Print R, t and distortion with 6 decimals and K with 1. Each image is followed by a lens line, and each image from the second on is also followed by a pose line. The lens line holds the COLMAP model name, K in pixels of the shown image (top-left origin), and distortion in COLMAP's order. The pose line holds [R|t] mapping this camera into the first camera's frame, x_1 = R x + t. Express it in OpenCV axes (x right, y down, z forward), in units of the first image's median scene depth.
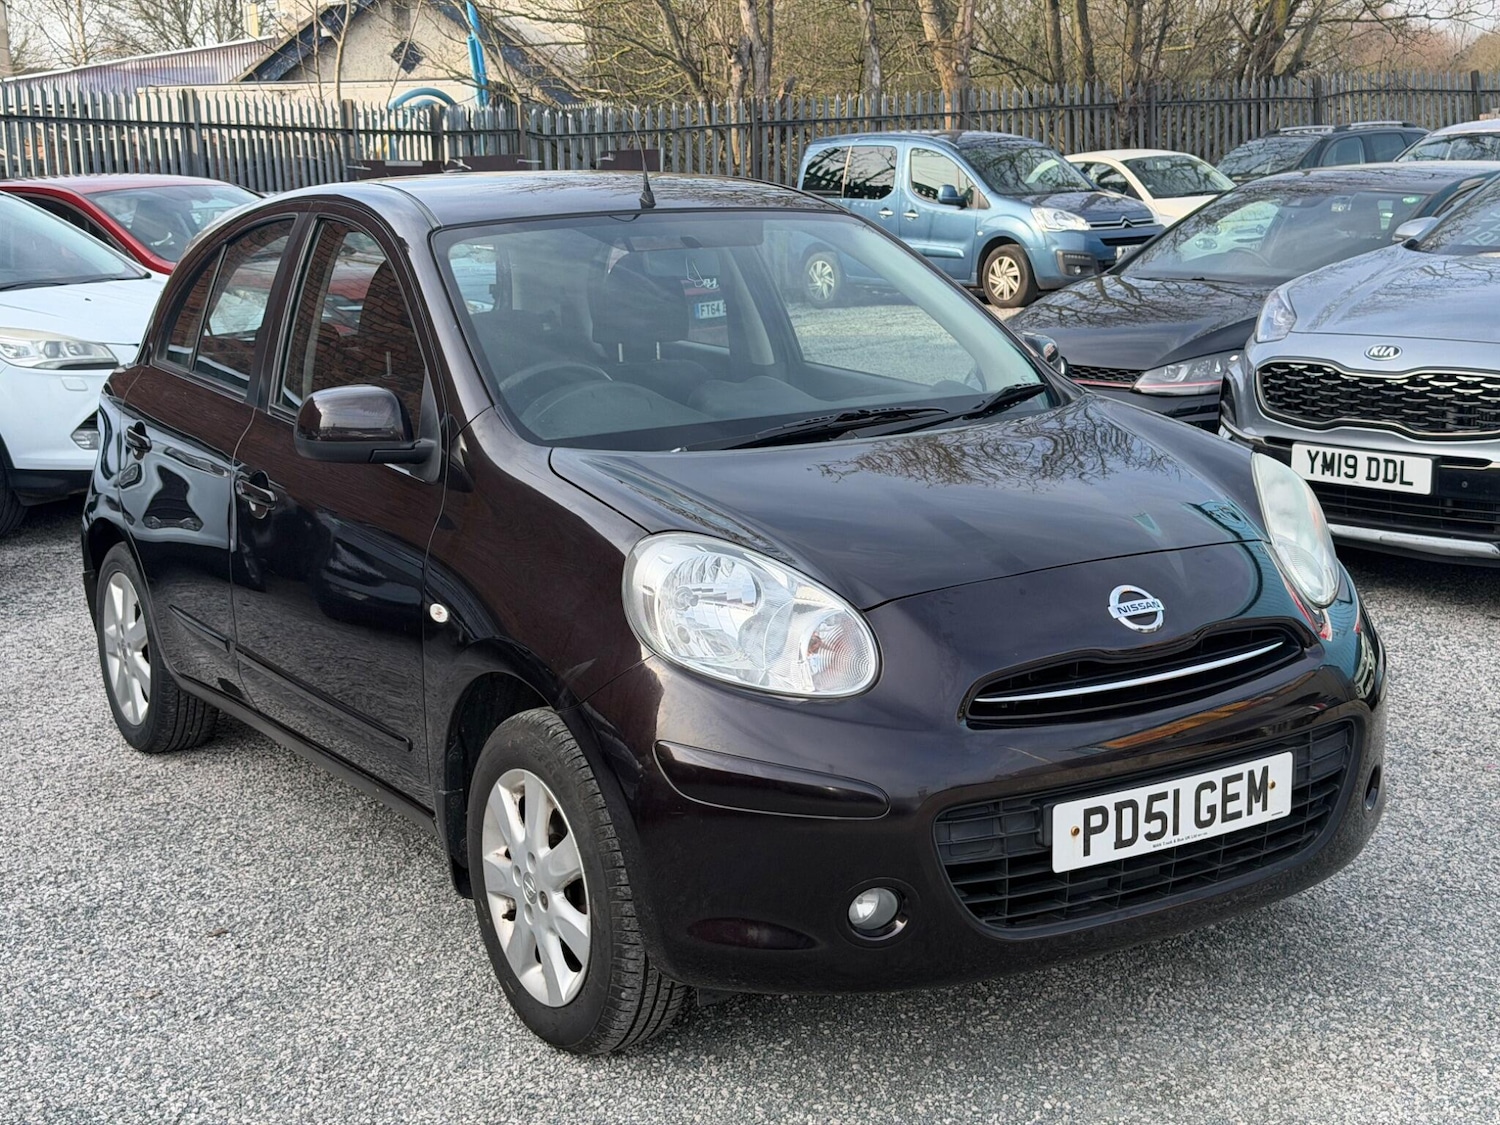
lens RADIAL K [[2056.4, 0, 750.0], [0, 2056.4, 562.5], [0, 0, 1]] dist [0.149348, -0.151940]
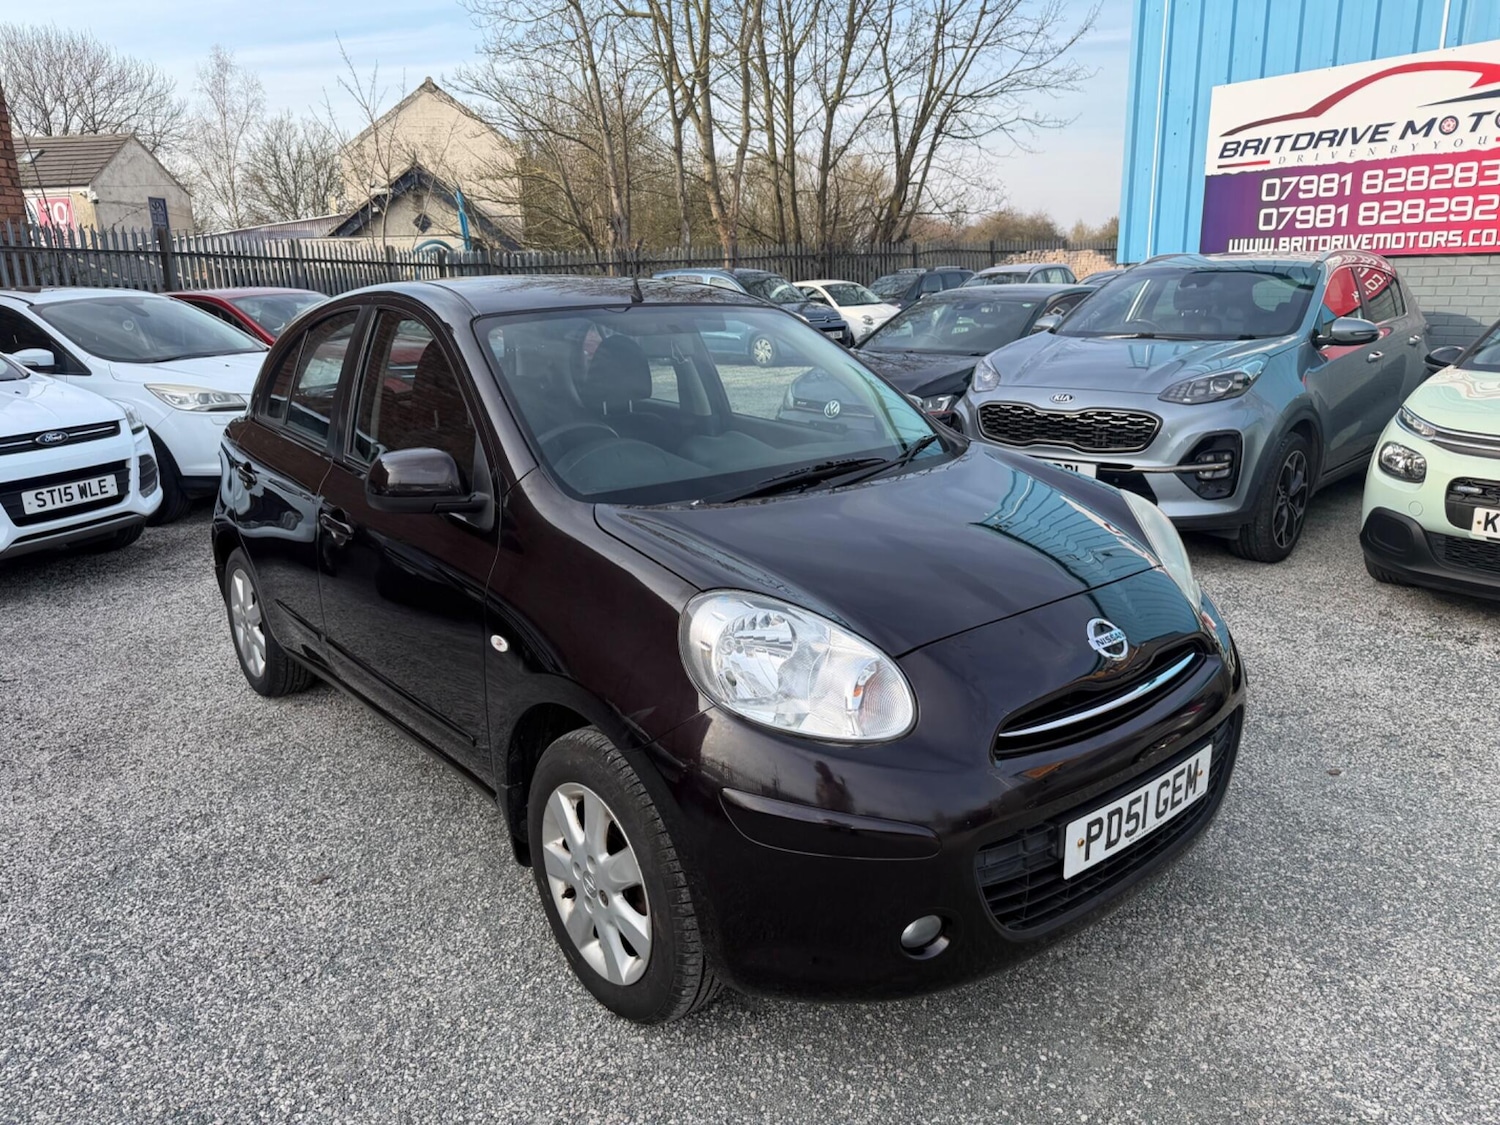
lens RADIAL K [[1059.4, 0, 747.9], [0, 1059.4, 553.5], [0, 0, 1]] dist [0.034125, -0.049001]
pose [[0.991769, -0.025861, 0.125401, -0.065730], [0.018870, 0.998218, 0.056618, -0.046079], [-0.126641, -0.053786, 0.990489, 0.299539]]
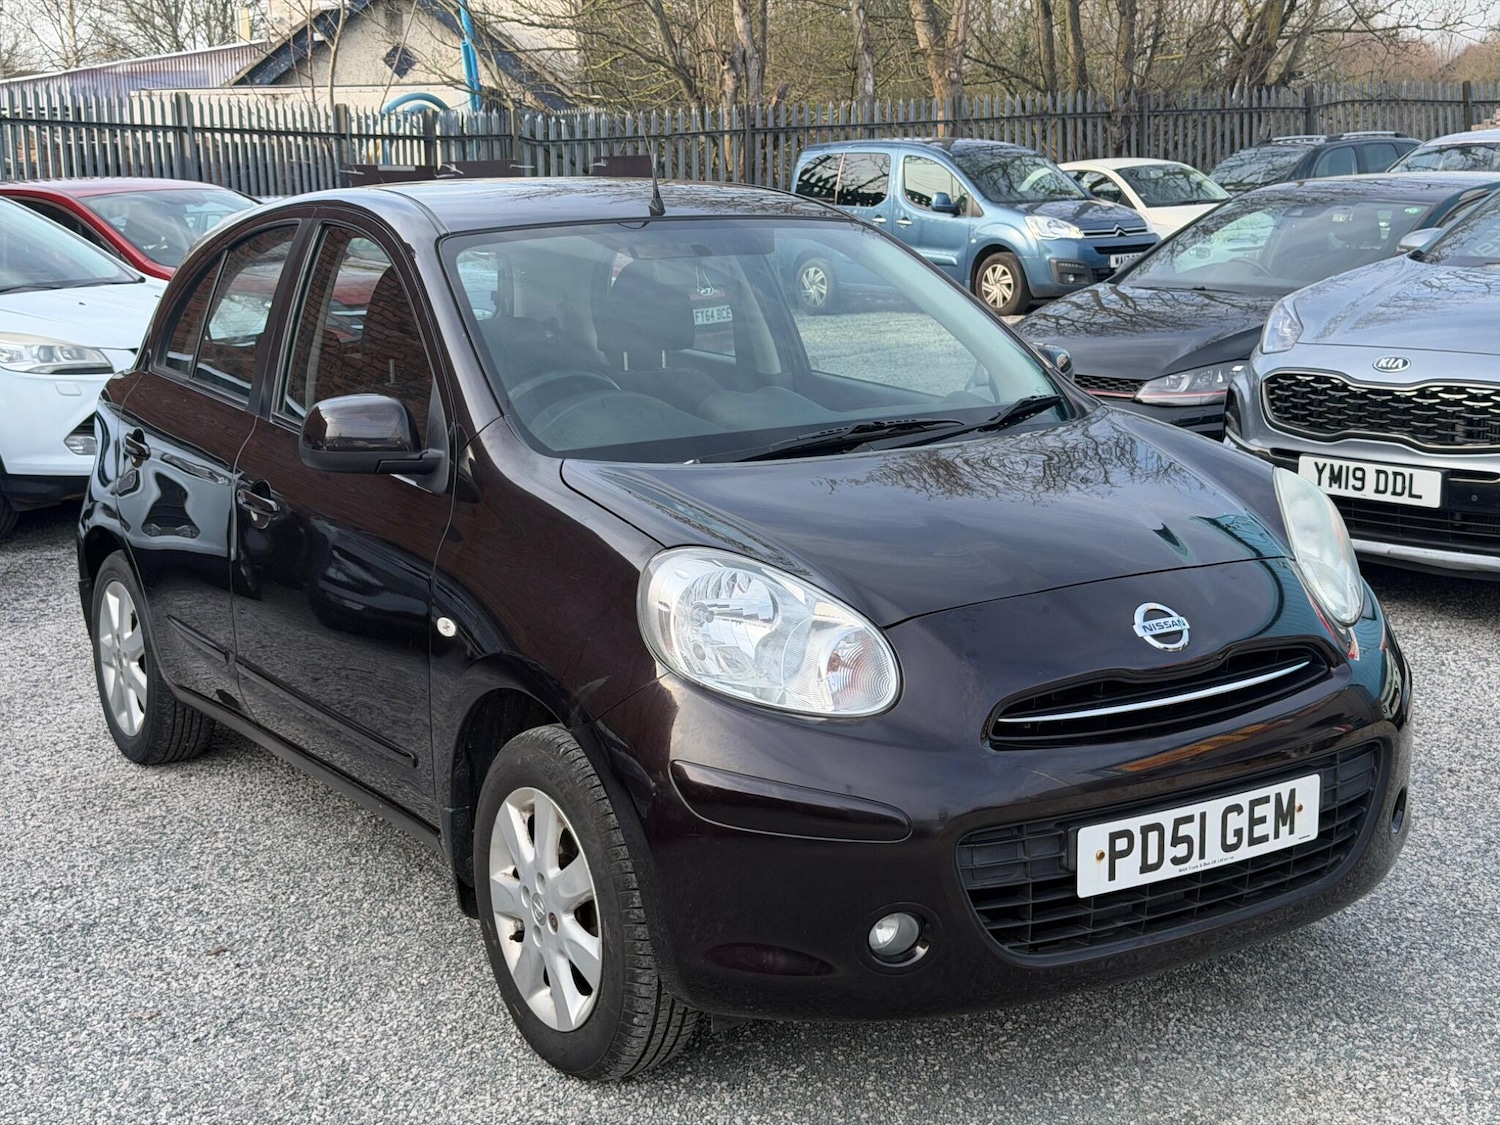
lens RADIAL K [[2058.1, 0, 743.4], [0, 2058.1, 550.9], [0, 0, 1]] dist [0.147983, -0.161592]
pose [[0.999984, 0.004804, 0.002893, -0.009980], [-0.004779, 0.999954, -0.008361, -0.003239], [-0.002933, 0.008348, 0.999961, 0.014193]]
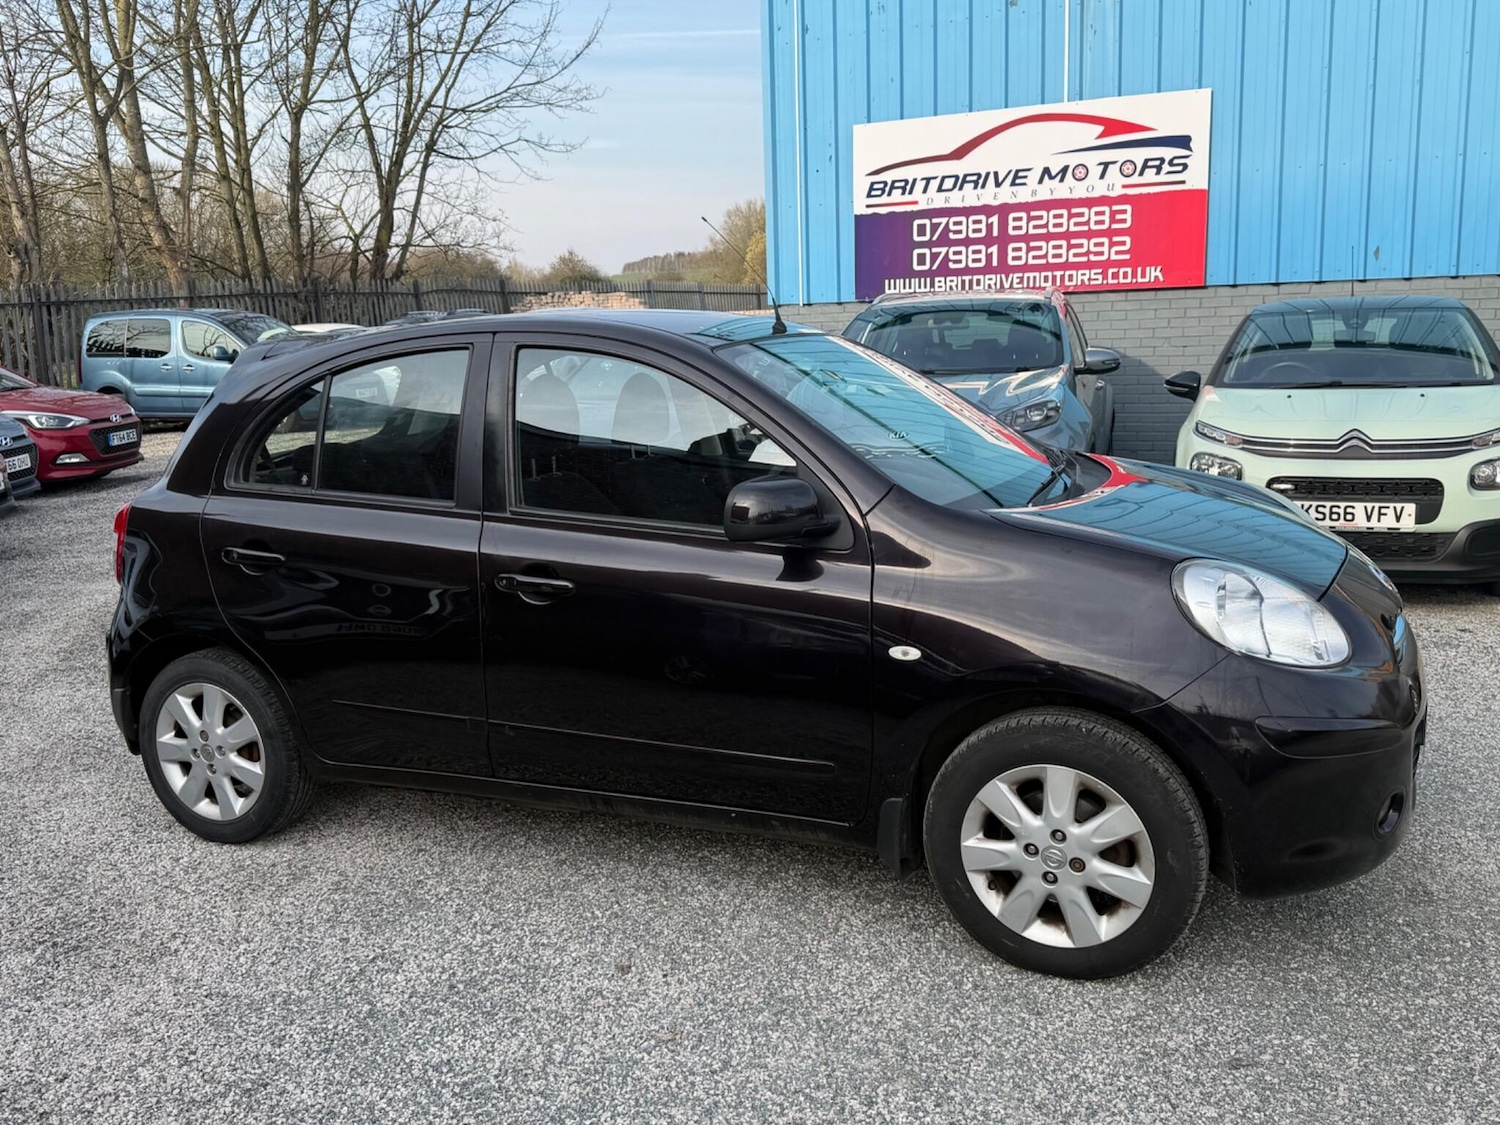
lens RADIAL K [[1301.7, 0, 750.0], [0, 1301.7, 562.5], [0, 0, 1]] dist [0.137163, -0.238184]
pose [[0.836828, -0.101712, 0.537935, -0.500249], [0.113208, 0.993502, 0.011740, -0.038577], [-0.535634, 0.051074, 0.842905, 0.309638]]
